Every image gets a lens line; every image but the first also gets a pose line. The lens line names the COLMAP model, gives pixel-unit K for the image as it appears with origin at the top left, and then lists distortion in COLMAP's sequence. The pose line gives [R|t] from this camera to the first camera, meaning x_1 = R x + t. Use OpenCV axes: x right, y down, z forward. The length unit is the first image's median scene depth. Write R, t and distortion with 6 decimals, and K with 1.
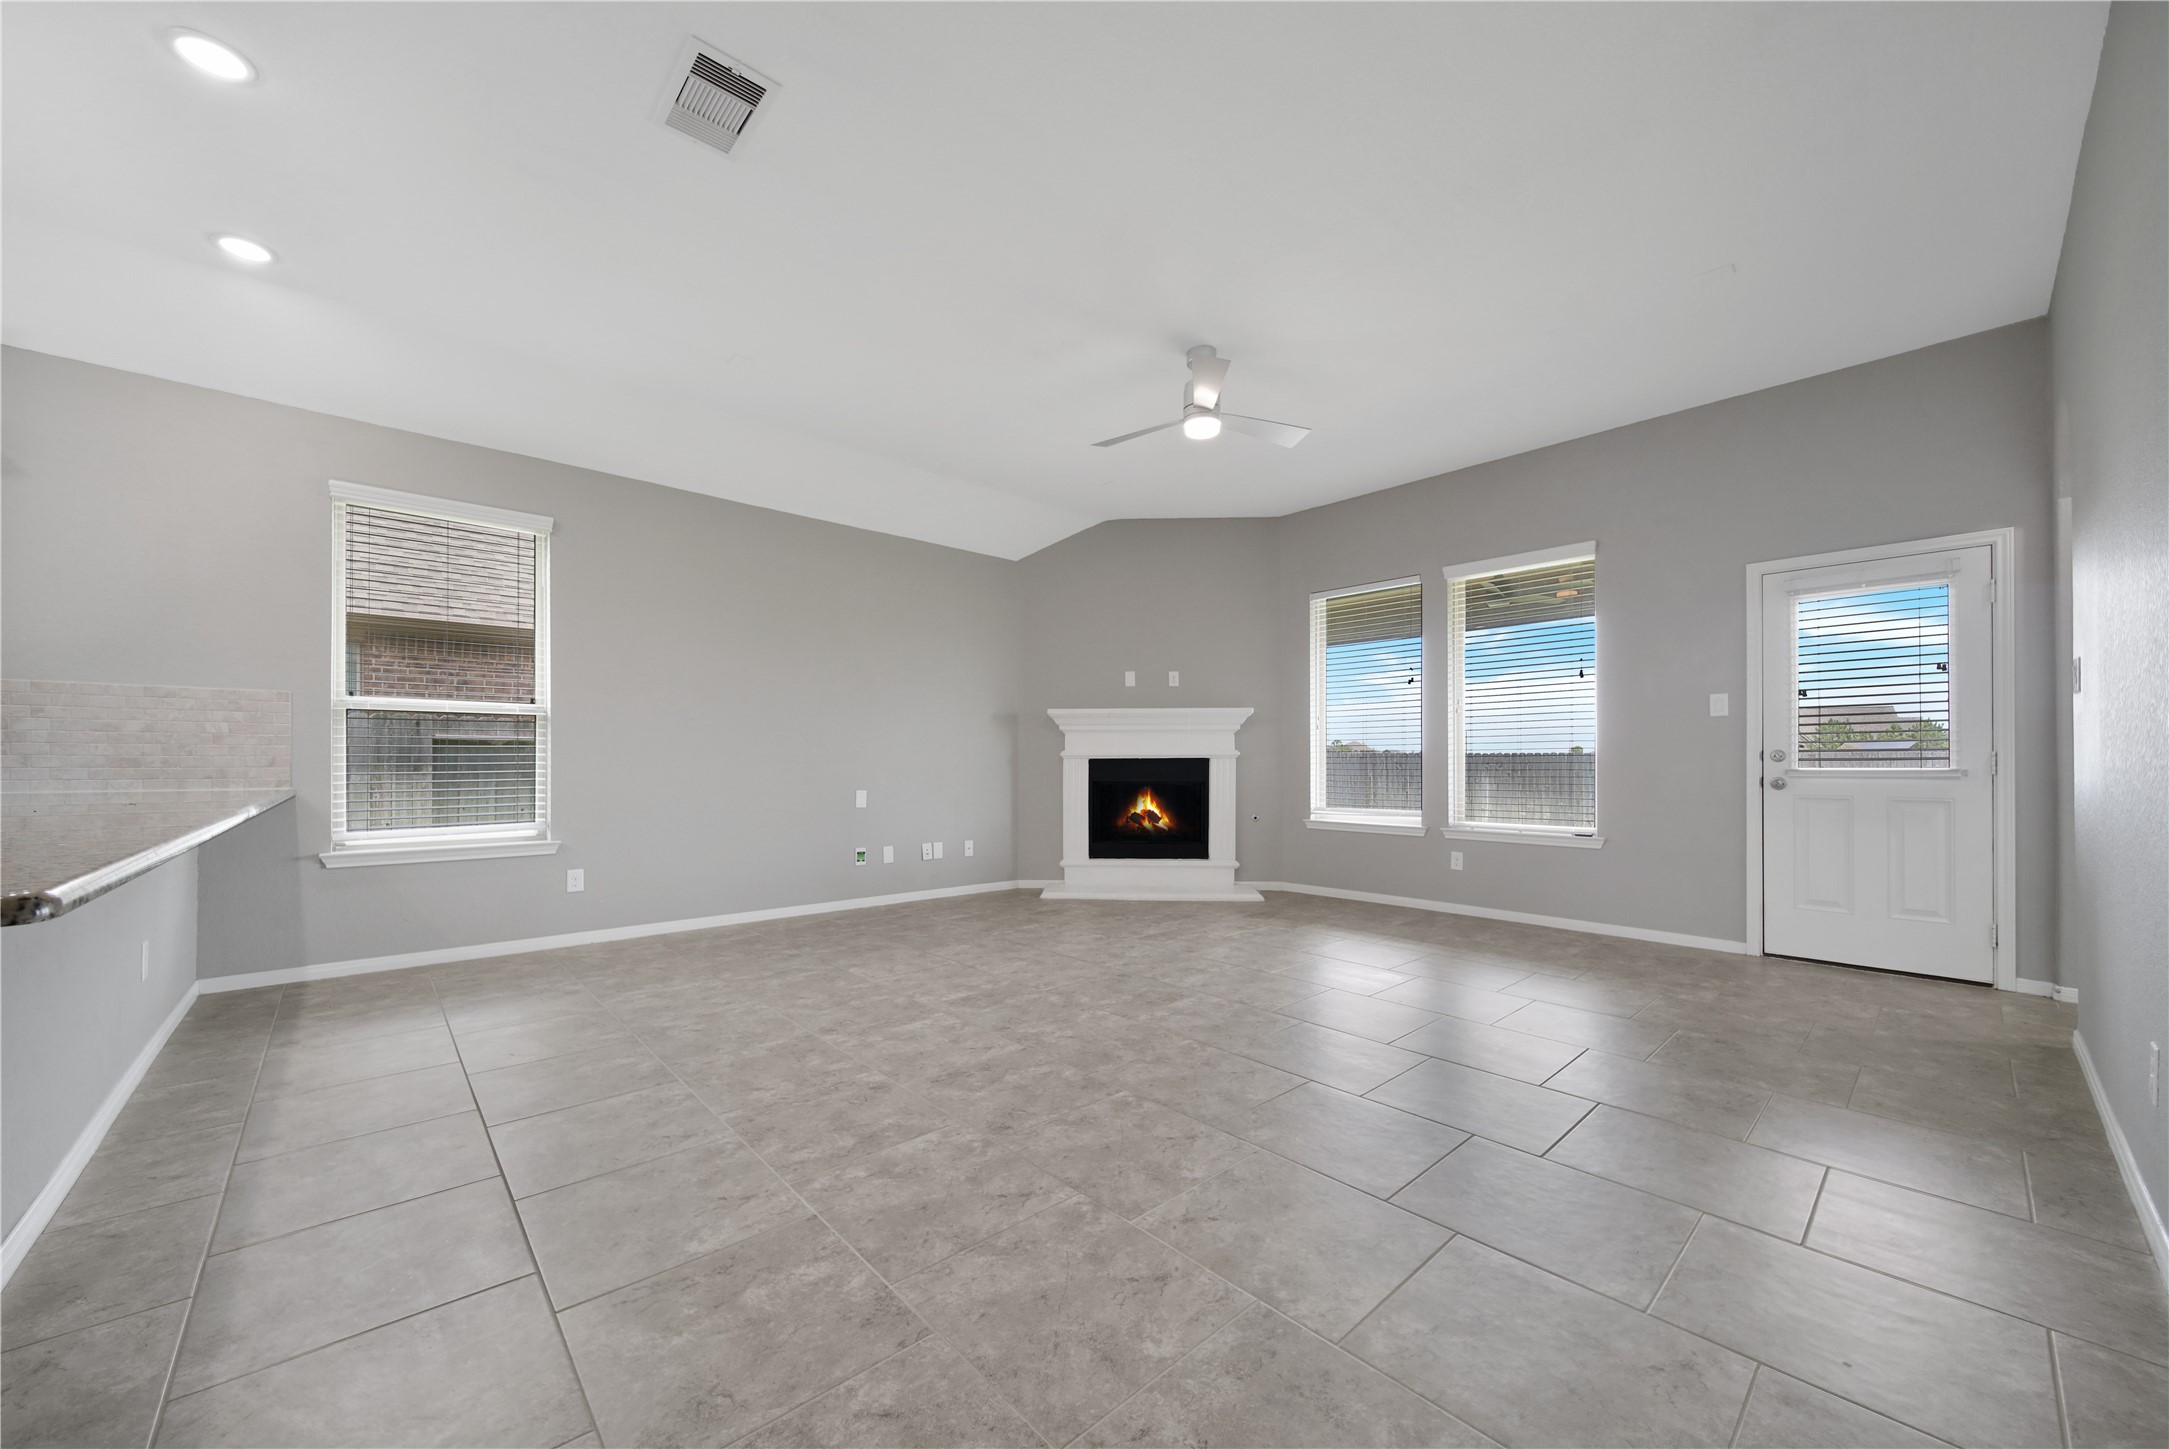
lens RADIAL K [[795.4, 0, 1077.9], [0, 795.4, 757.8], [0, 0, 1]] dist [0.001430, 0.000046]
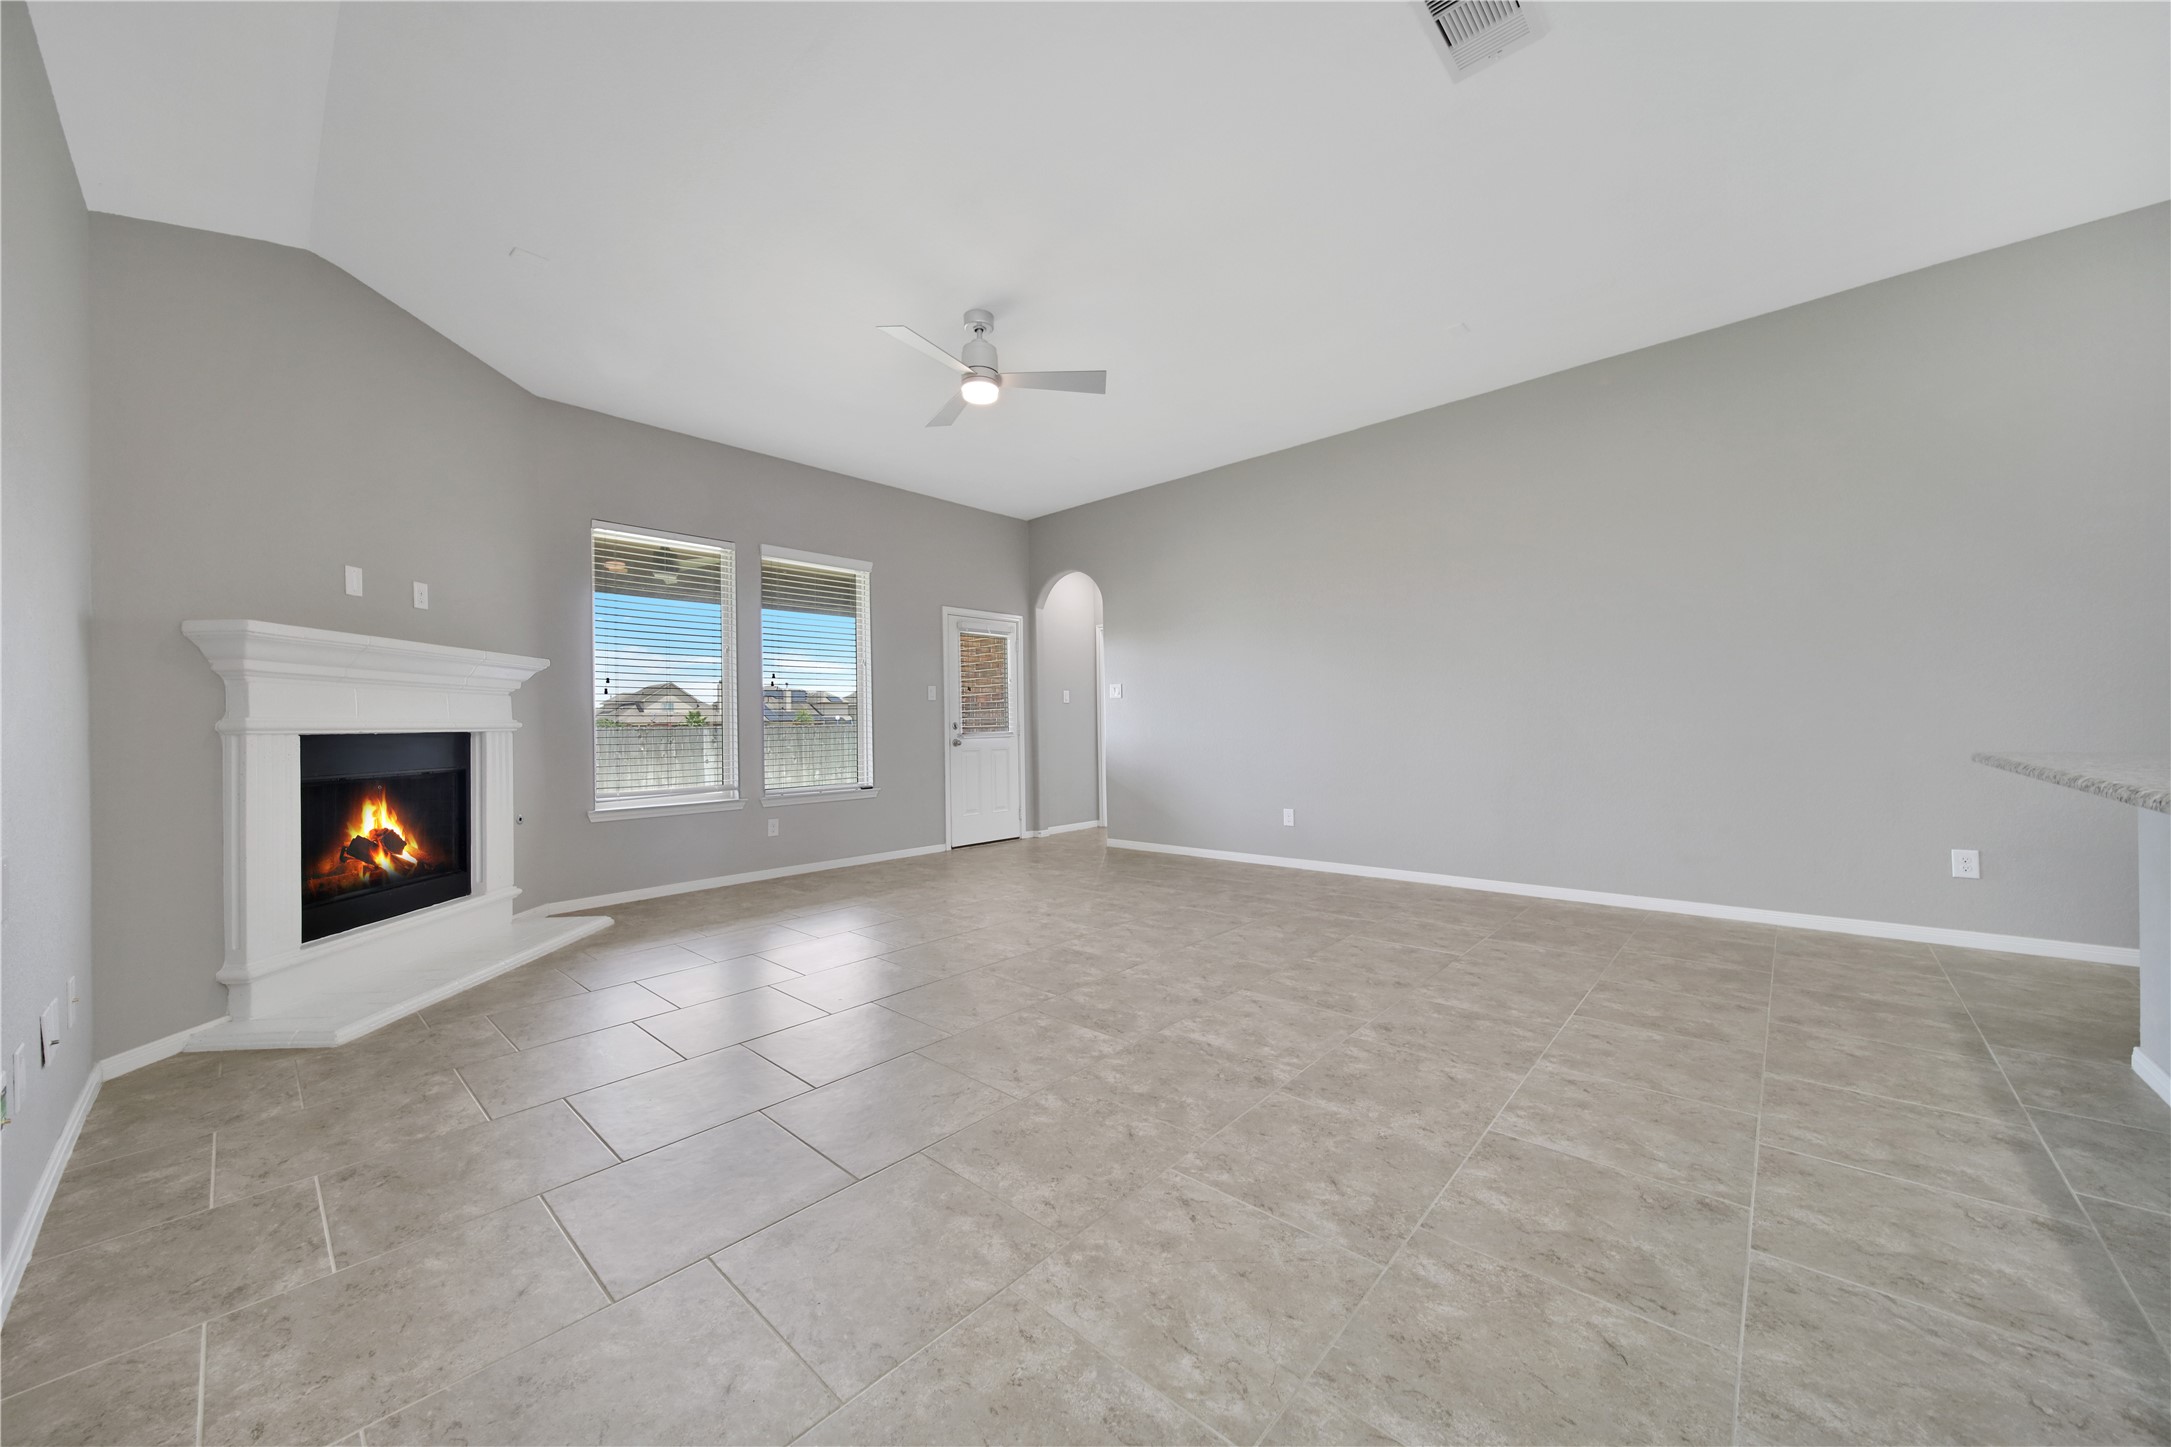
lens RADIAL K [[782.1, 0, 1075.8], [0, 782.1, 722.4], [0, 0, 1]] dist [-0.000893, -0.000110]
pose [[-0.090965, 0.008821, 0.995815, -0.922715], [0.012692, 0.999890, -0.007697, 0.006709], [-0.995773, 0.011938, -0.091067, 1.101948]]
